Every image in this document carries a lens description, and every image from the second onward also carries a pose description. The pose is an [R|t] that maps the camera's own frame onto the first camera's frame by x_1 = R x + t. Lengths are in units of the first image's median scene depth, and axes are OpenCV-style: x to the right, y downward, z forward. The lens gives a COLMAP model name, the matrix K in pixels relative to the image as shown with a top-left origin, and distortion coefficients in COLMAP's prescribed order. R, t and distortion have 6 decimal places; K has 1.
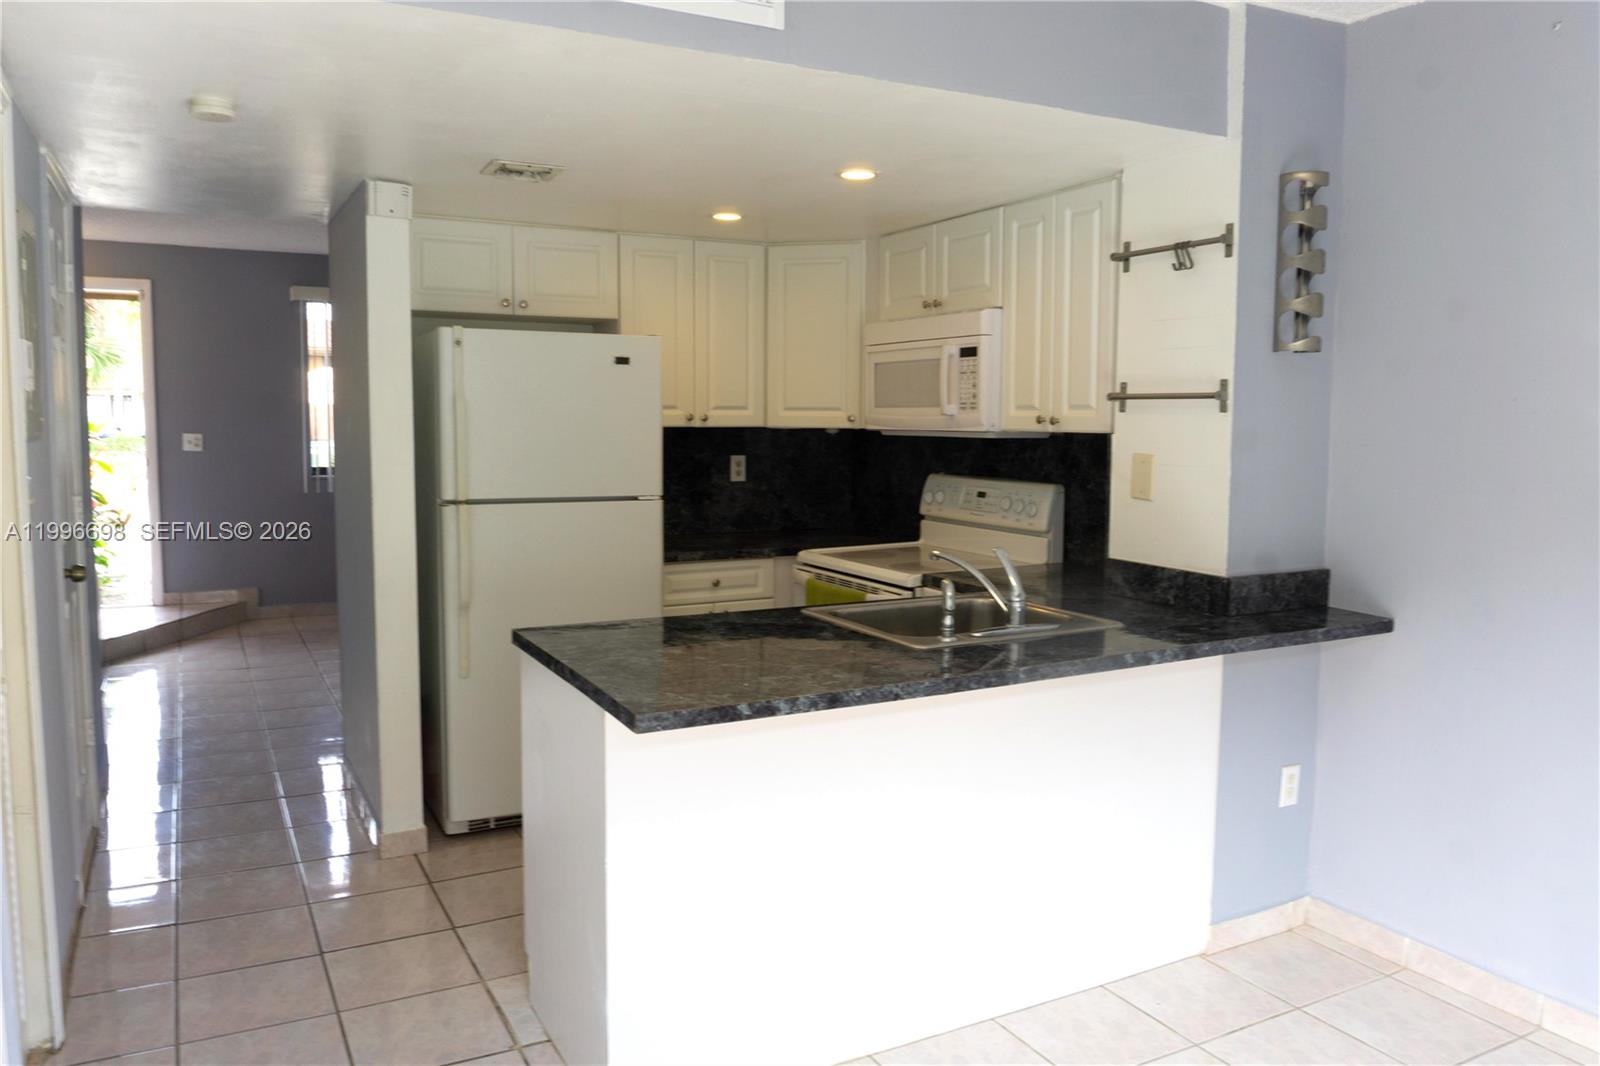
lens RADIAL K [[1184.2, 0, 800.0], [0, 1184.2, 533.0], [0, 0, 1]] dist [0.002647, 0.001214]
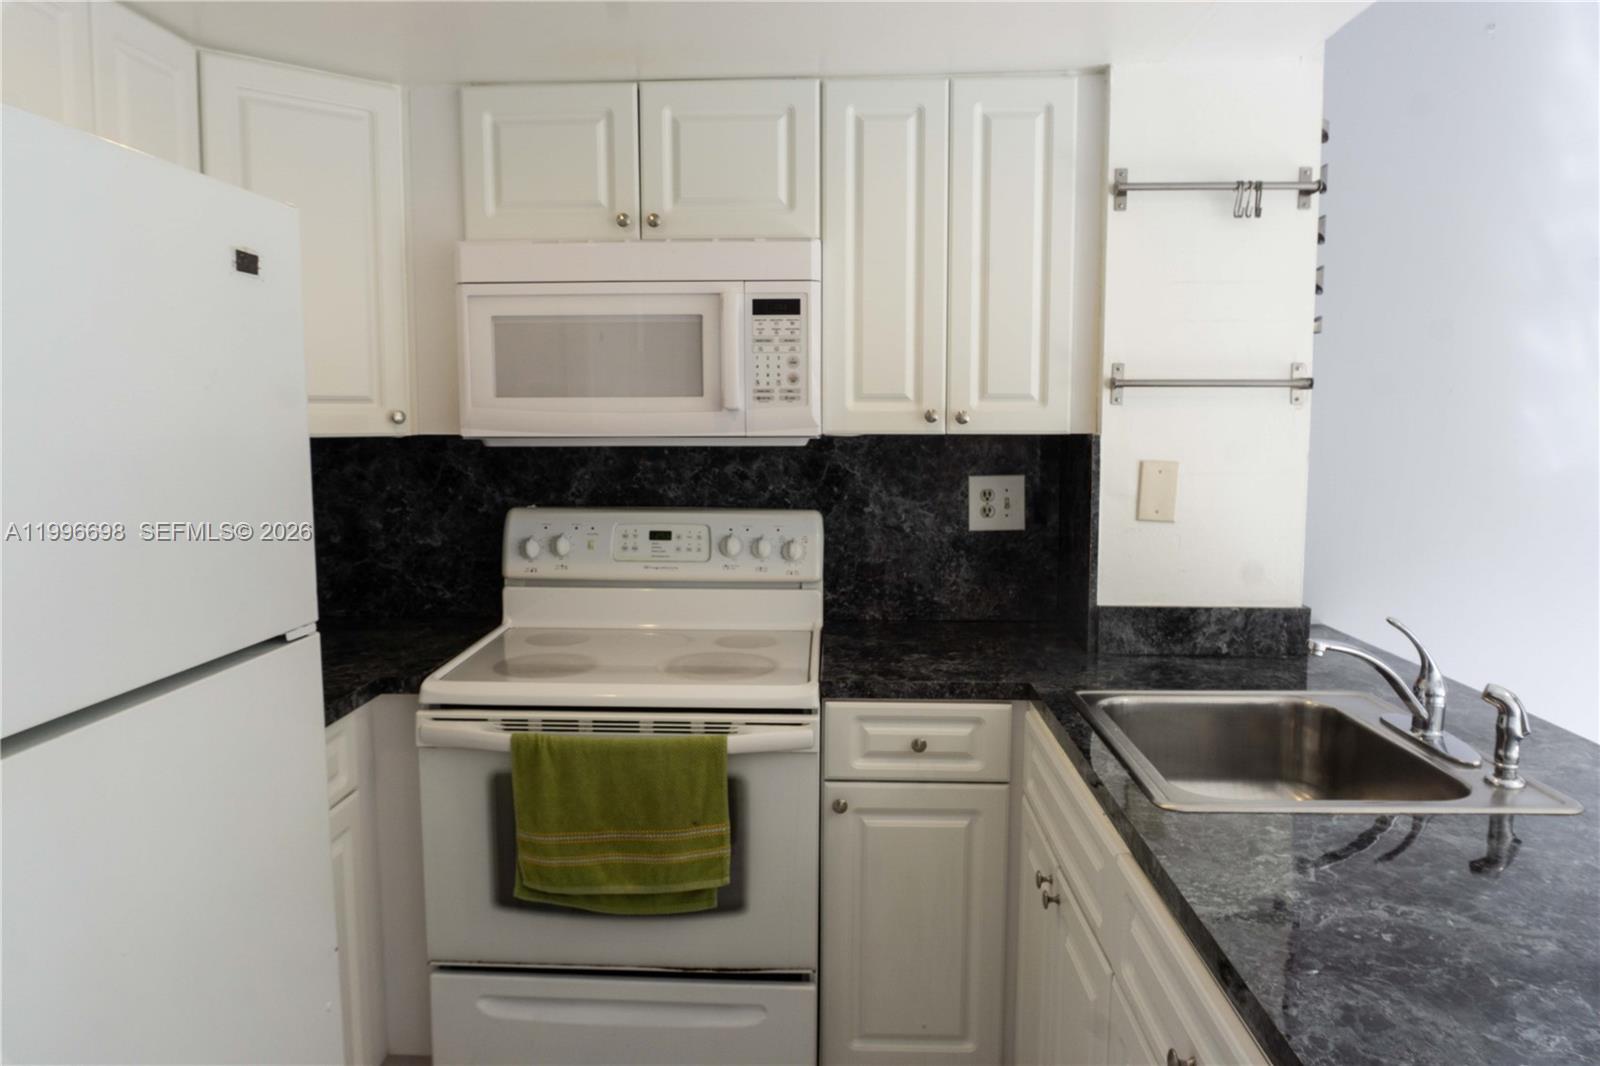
lens RADIAL K [[1141.3, 0, 800.0], [0, 1141.3, 533.0], [0, 0, 1]] dist [-0.017497, -0.003363]
pose [[0.504150, -0.098708, 0.857956, -0.369972], [0.089886, 0.994049, 0.061547, -0.071810], [-0.858925, 0.046090, 0.510023, 0.694795]]
